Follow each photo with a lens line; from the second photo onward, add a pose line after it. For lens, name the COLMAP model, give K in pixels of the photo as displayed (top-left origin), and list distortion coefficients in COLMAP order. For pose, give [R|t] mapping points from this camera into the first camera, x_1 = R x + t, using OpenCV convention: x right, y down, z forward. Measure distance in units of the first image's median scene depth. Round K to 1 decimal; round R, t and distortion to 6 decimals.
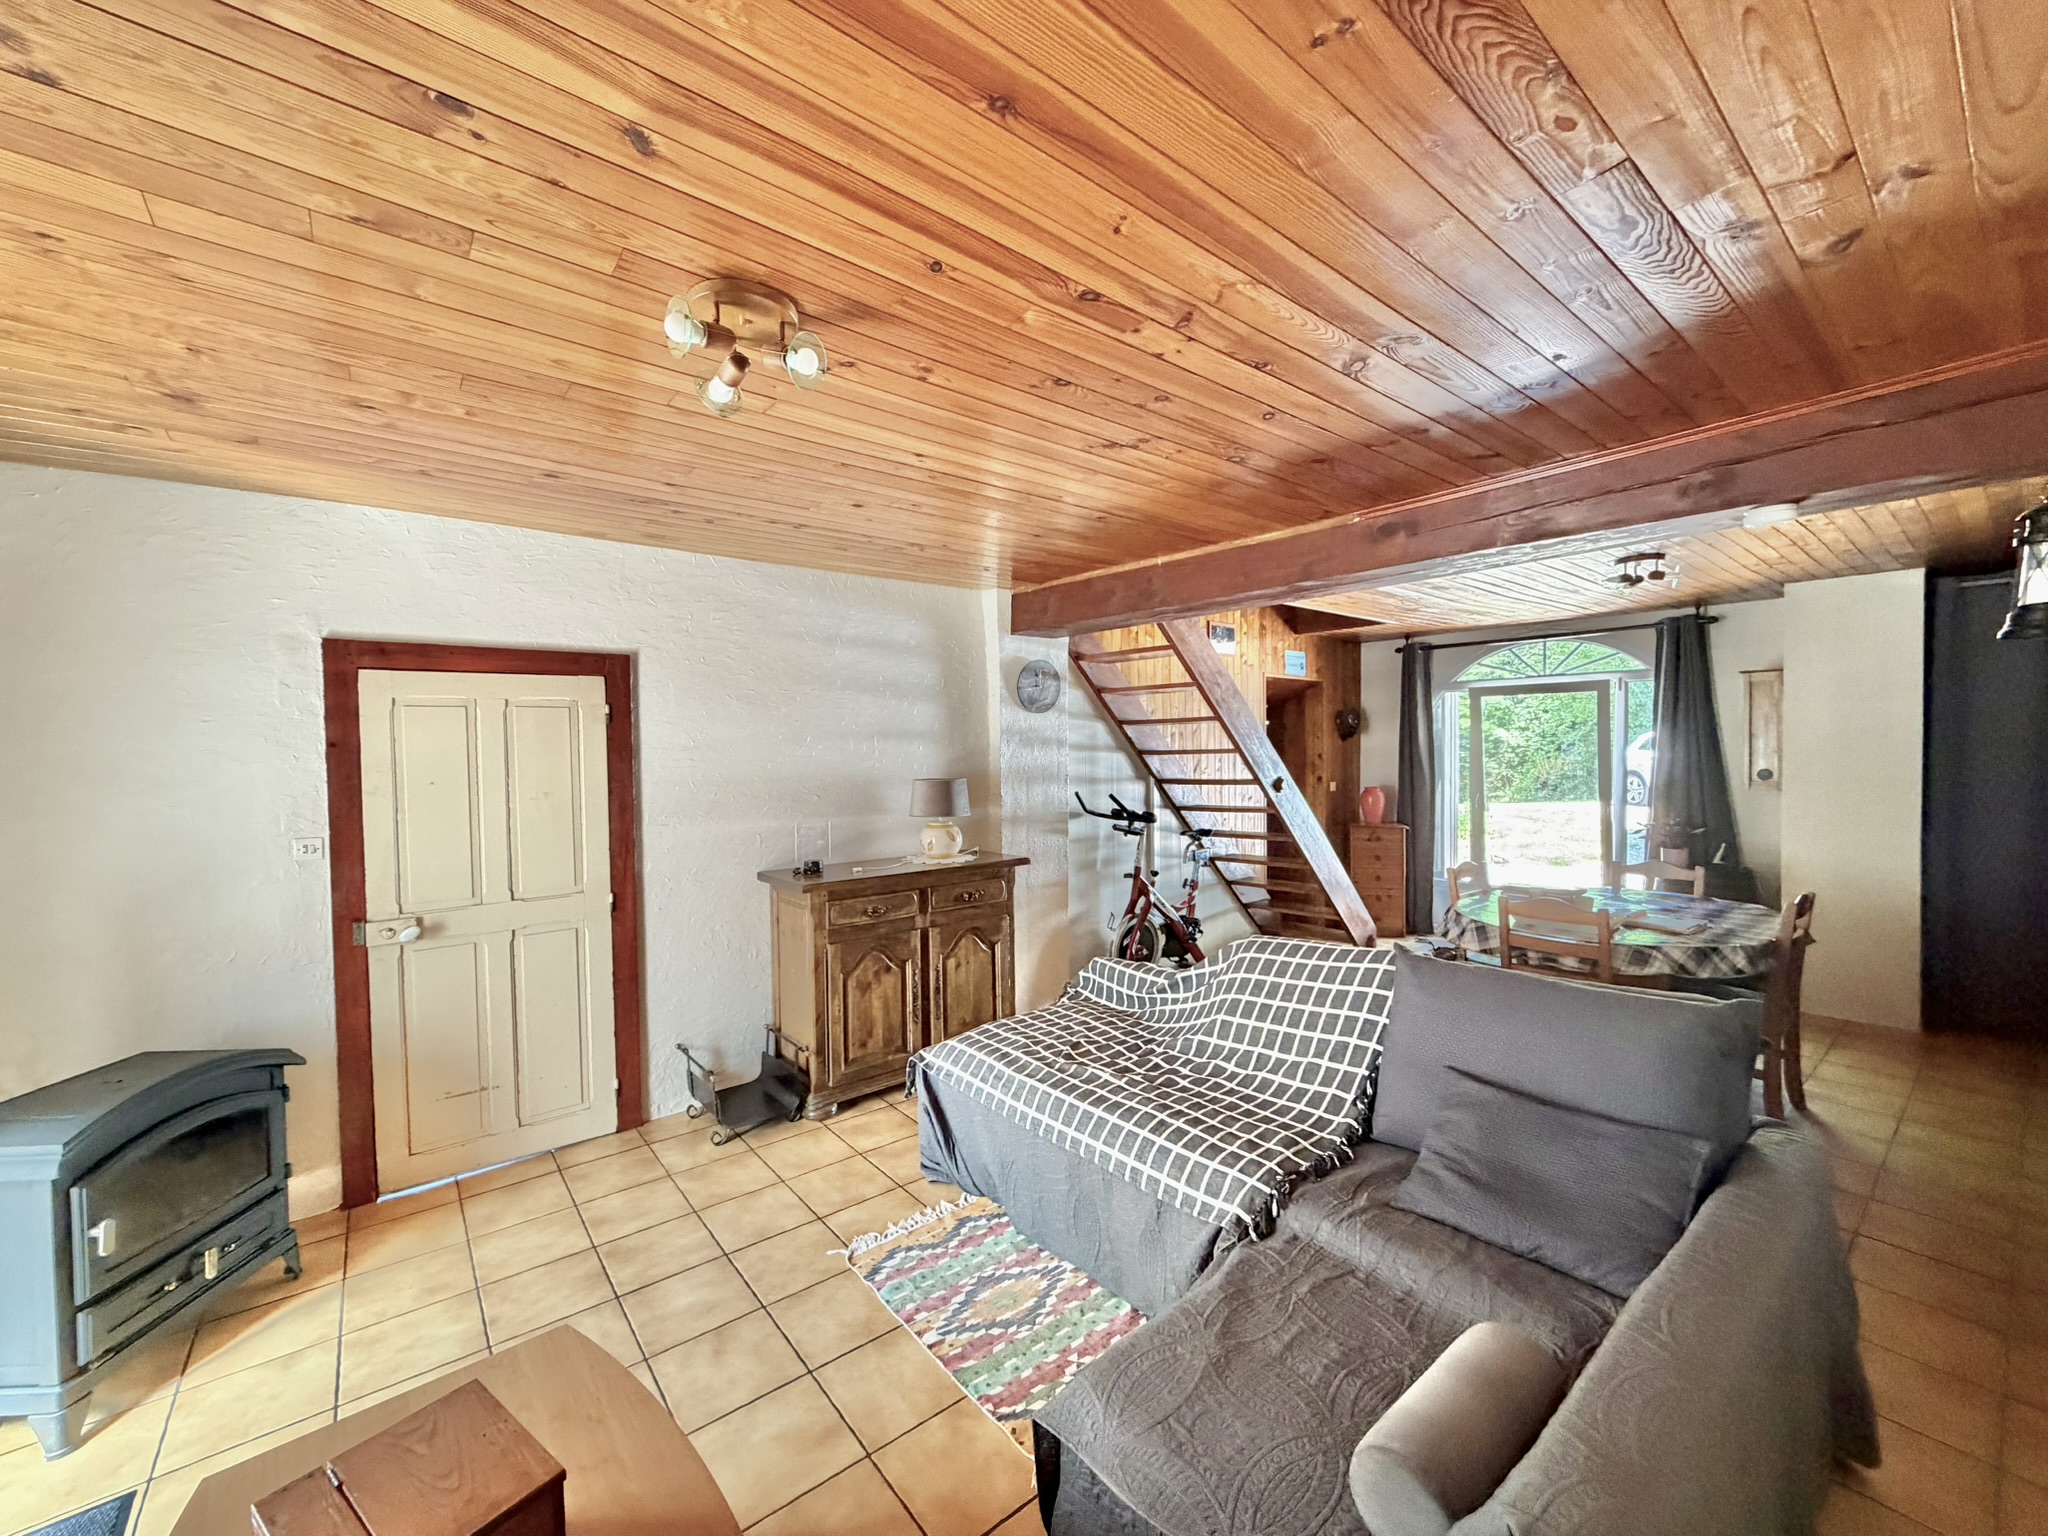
lens RADIAL K [[814.0, 0, 1023.4], [0, 814.0, 765.6], [0, 0, 1]] dist [0.001239, 0.000331]
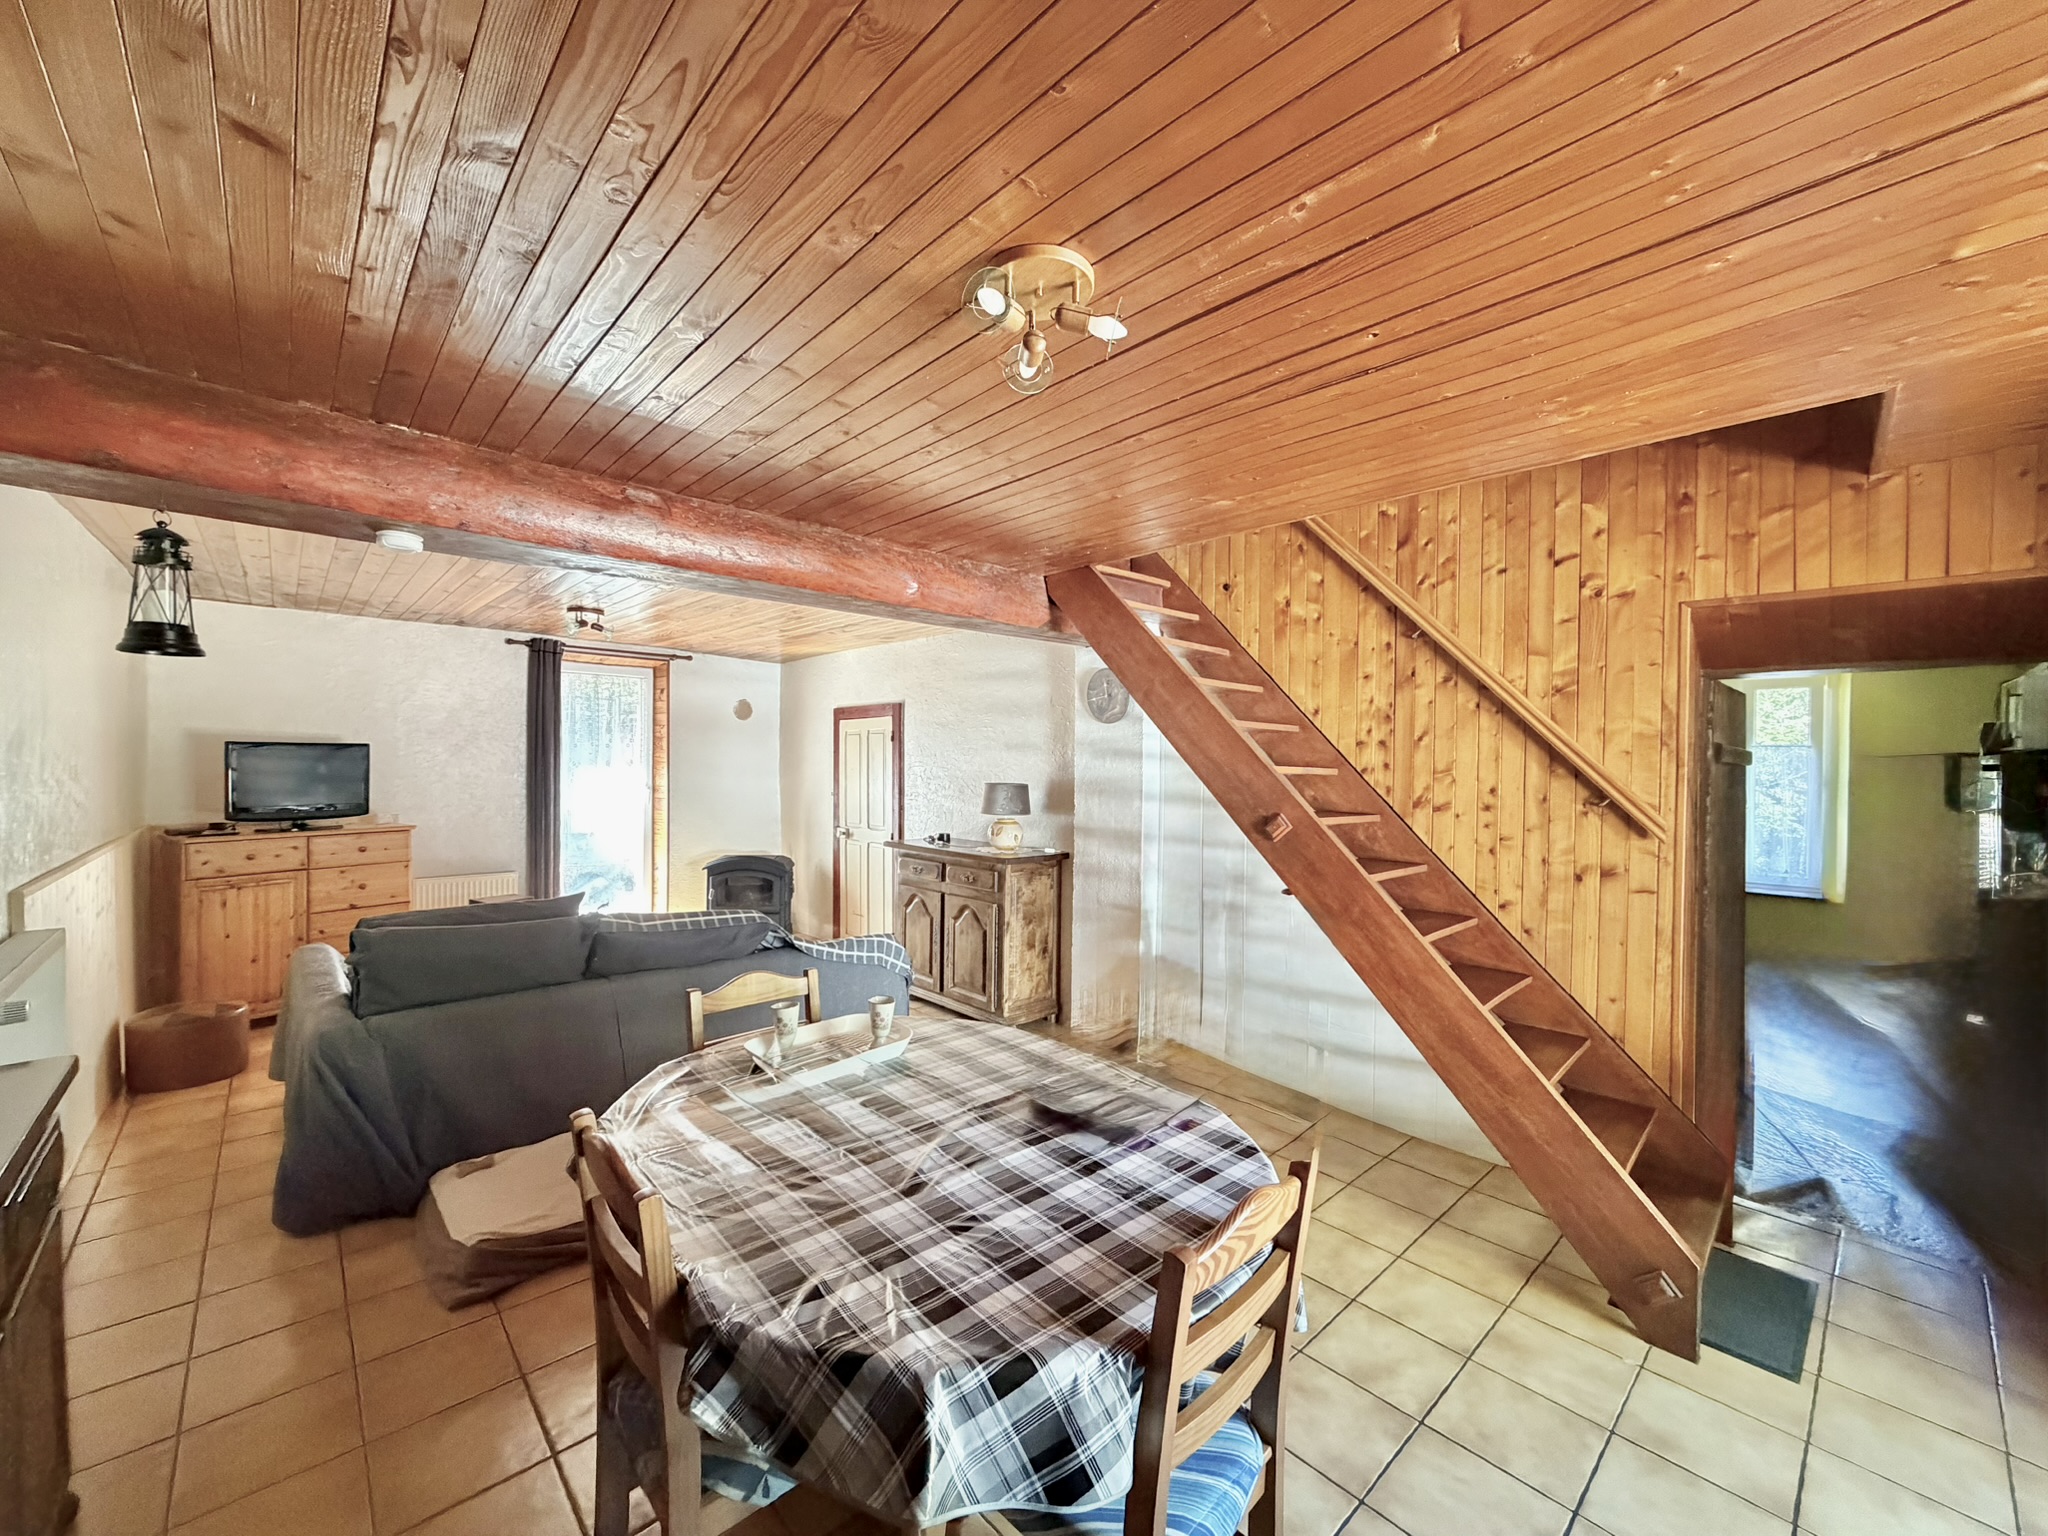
lens RADIAL K [[814.0, 0, 1024.4], [0, 814.0, 766.9], [0, 0, 1]] dist [0.001239, 0.000331]
pose [[0.074192, 0.026687, -0.996887, 1.087299], [-0.034618, 0.999108, 0.024170, -0.037601], [0.996643, 0.032717, 0.075050, 0.932786]]
